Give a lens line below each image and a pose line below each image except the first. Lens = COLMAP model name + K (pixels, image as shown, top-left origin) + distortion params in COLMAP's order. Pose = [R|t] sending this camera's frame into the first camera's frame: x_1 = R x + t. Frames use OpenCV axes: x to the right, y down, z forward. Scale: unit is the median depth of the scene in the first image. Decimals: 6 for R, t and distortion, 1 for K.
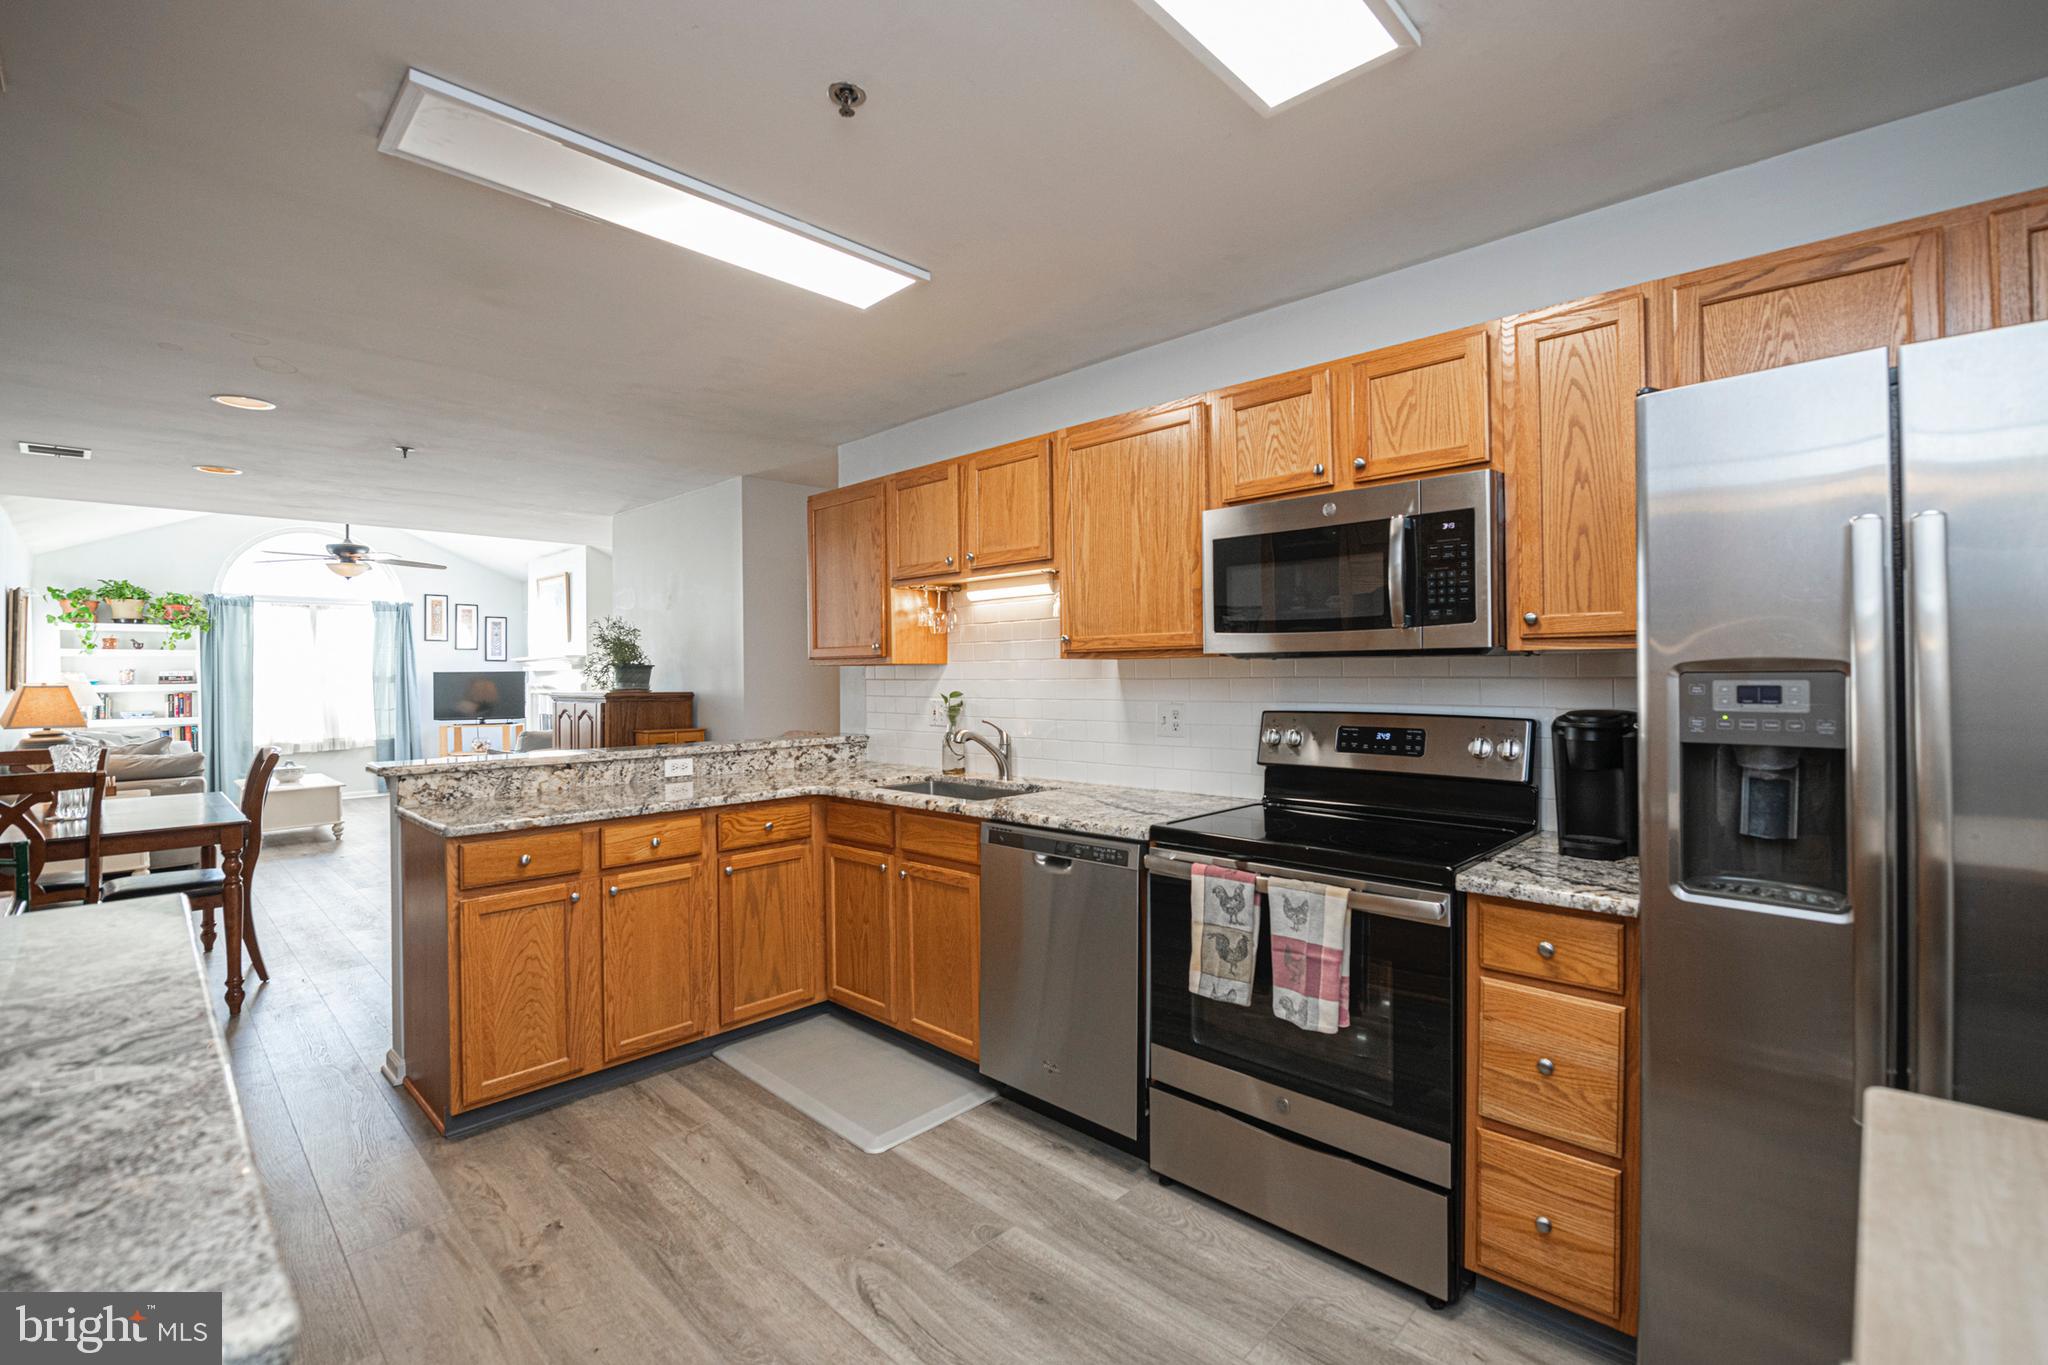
lens RADIAL K [[892.0, 0, 1050.6], [0, 892.0, 672.7], [0, 0, 1]] dist [-0.017252, -0.000915]
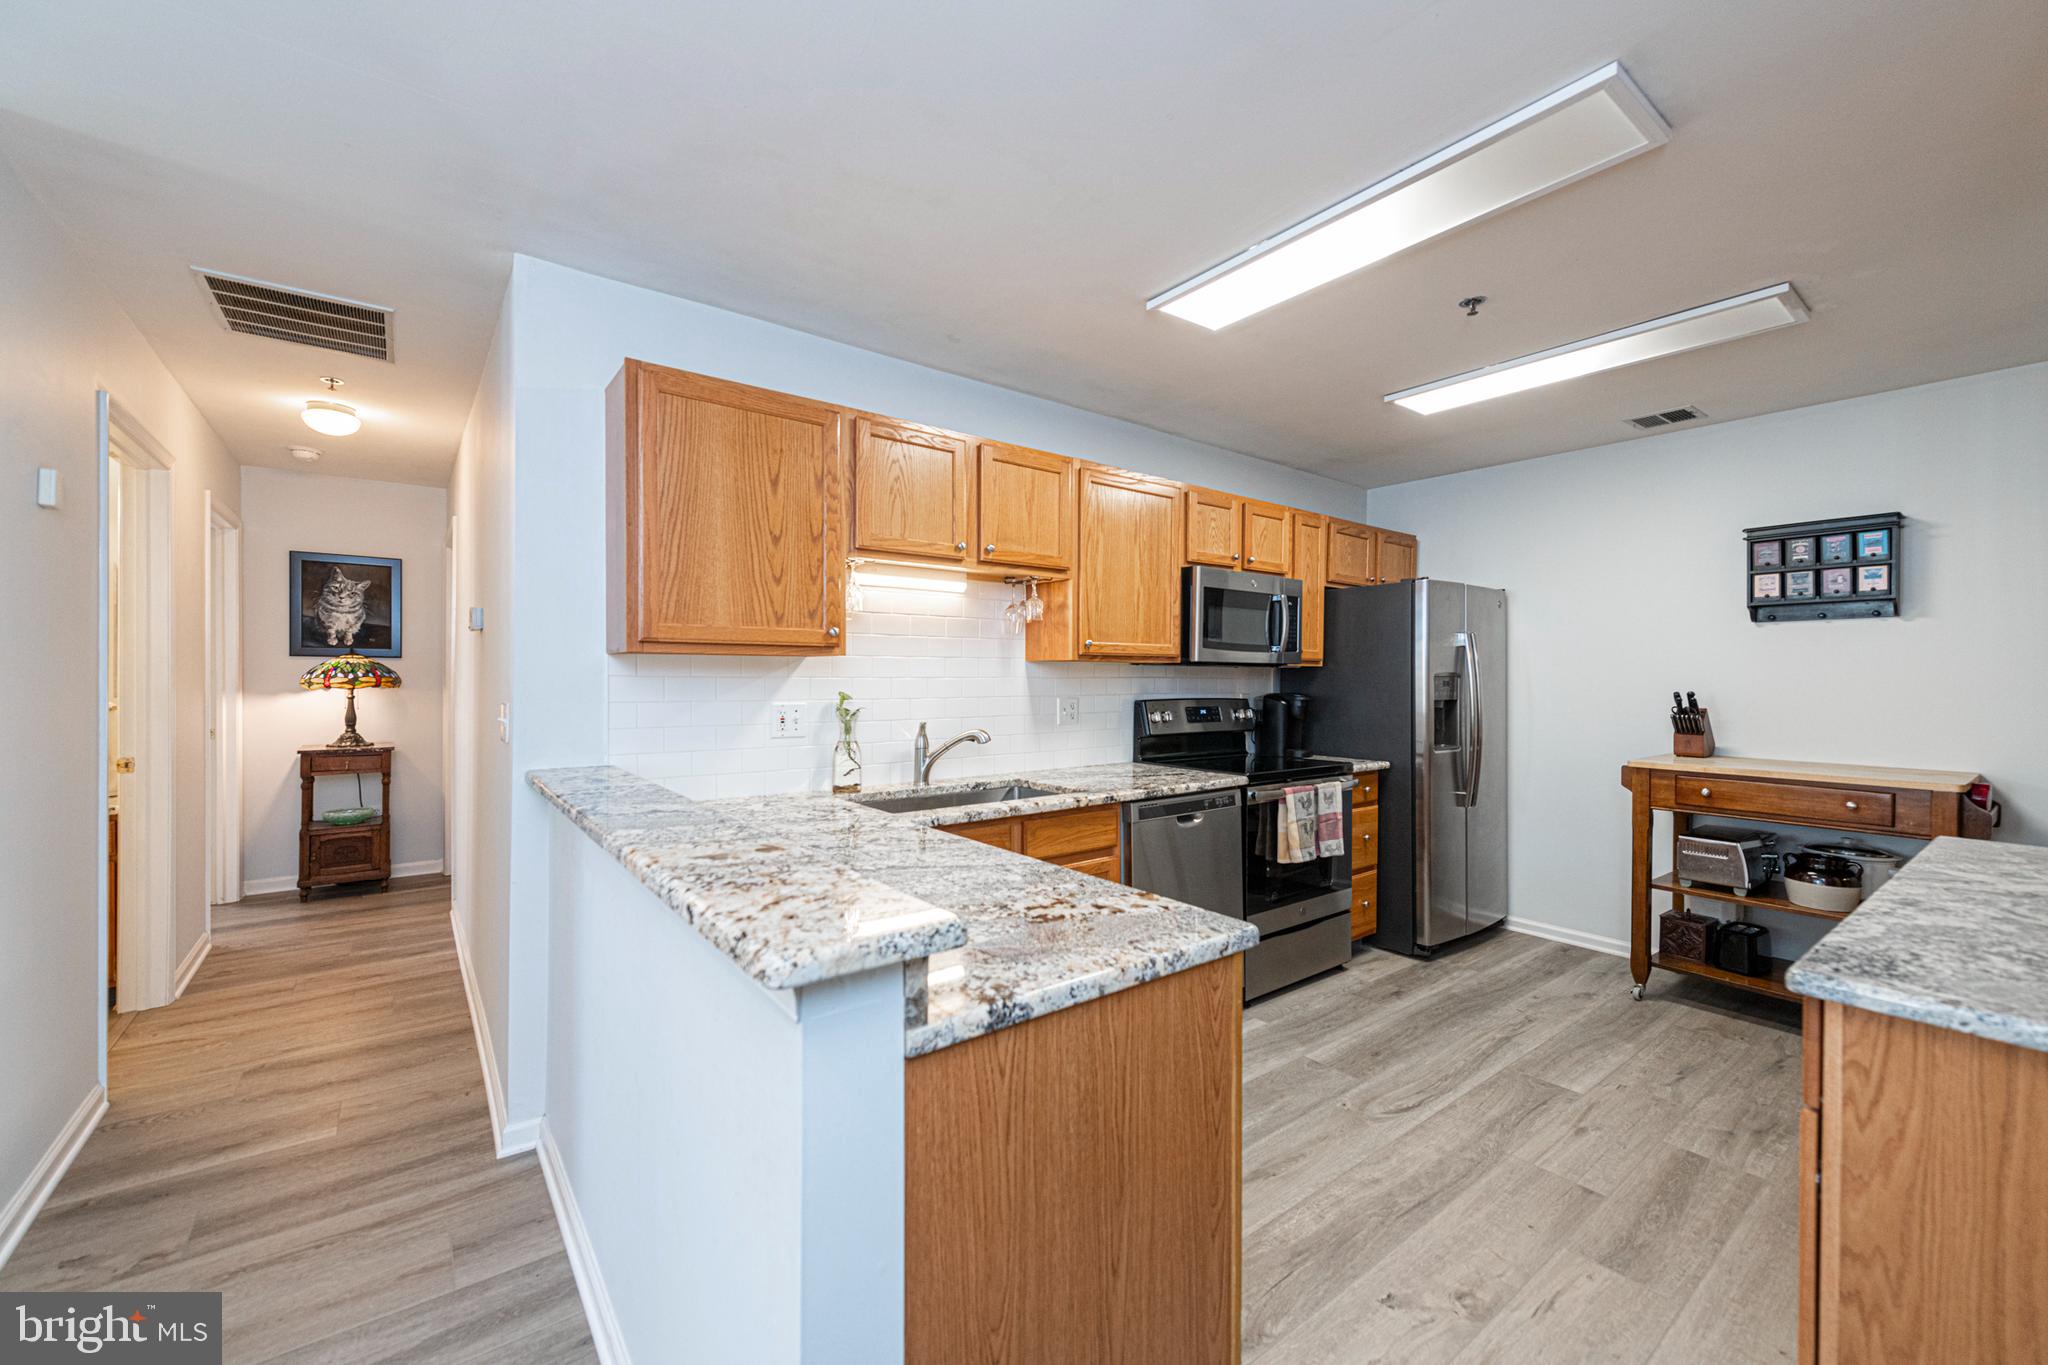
lens RADIAL K [[824.1, 0, 1039.7], [0, 824.1, 679.2], [0, 0, 1]] dist [0.013100, -0.000279]
pose [[0.147256, 0.005092, 0.989085, -1.189642], [-0.007597, 0.999963, -0.004017, 0.016086], [-0.989069, -0.006923, 0.147289, 1.018986]]
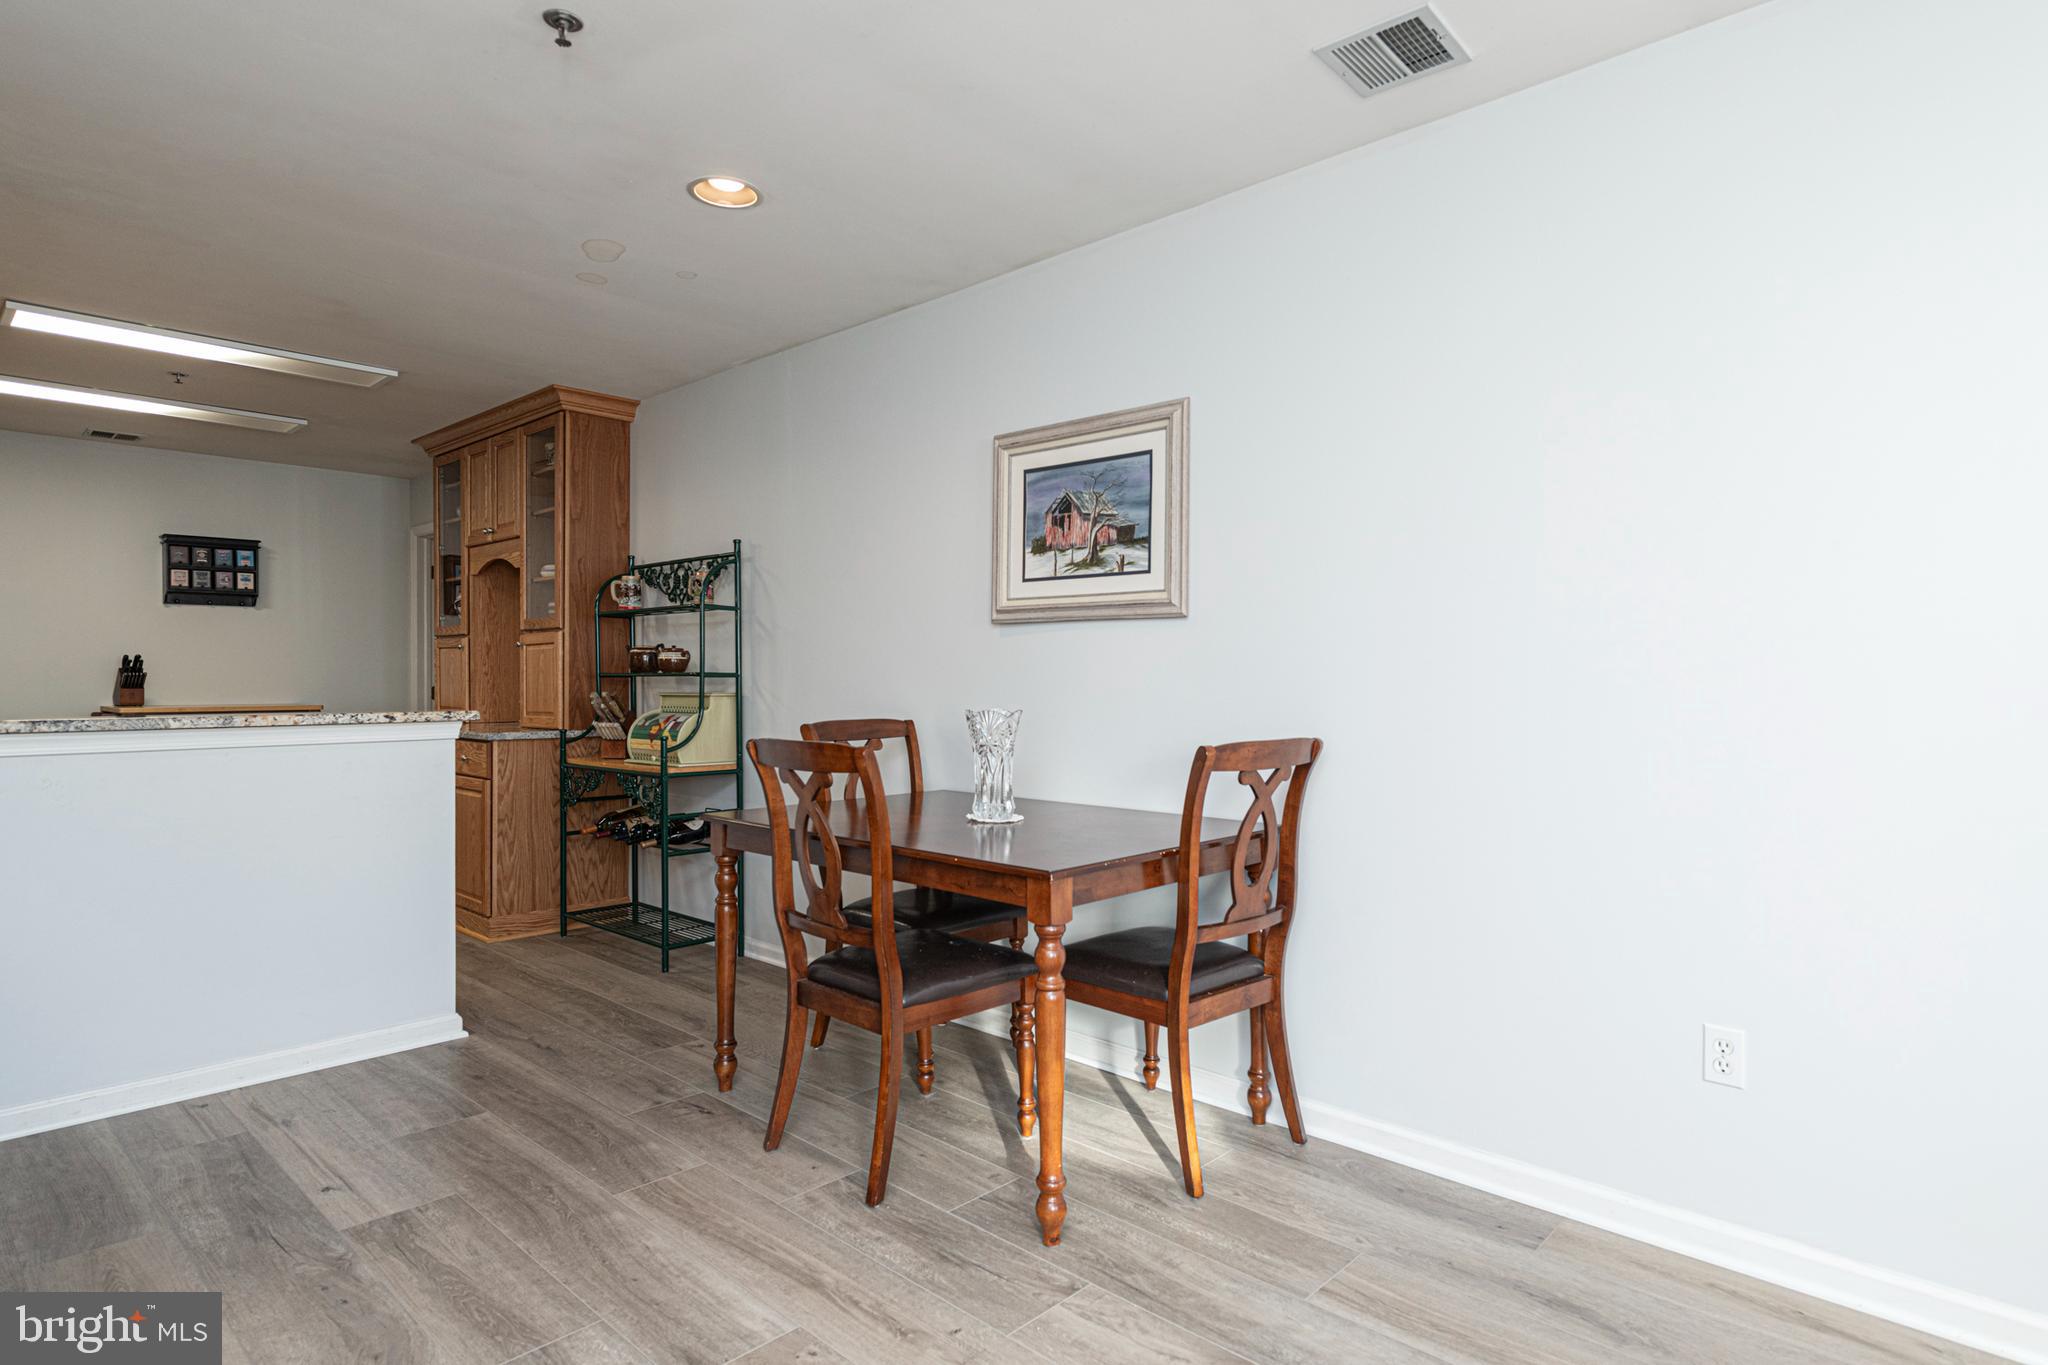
lens RADIAL K [[1112.1, 0, 1024.0], [0, 1112.1, 682.5], [0, 0, 1]] dist [0.001746, 0.000341]
pose [[-0.999973, 0.005496, 0.004902, -1.564313], [0.005522, 0.999971, 0.005300, 0.079591], [-0.004873, 0.005327, -0.999974, 2.511418]]
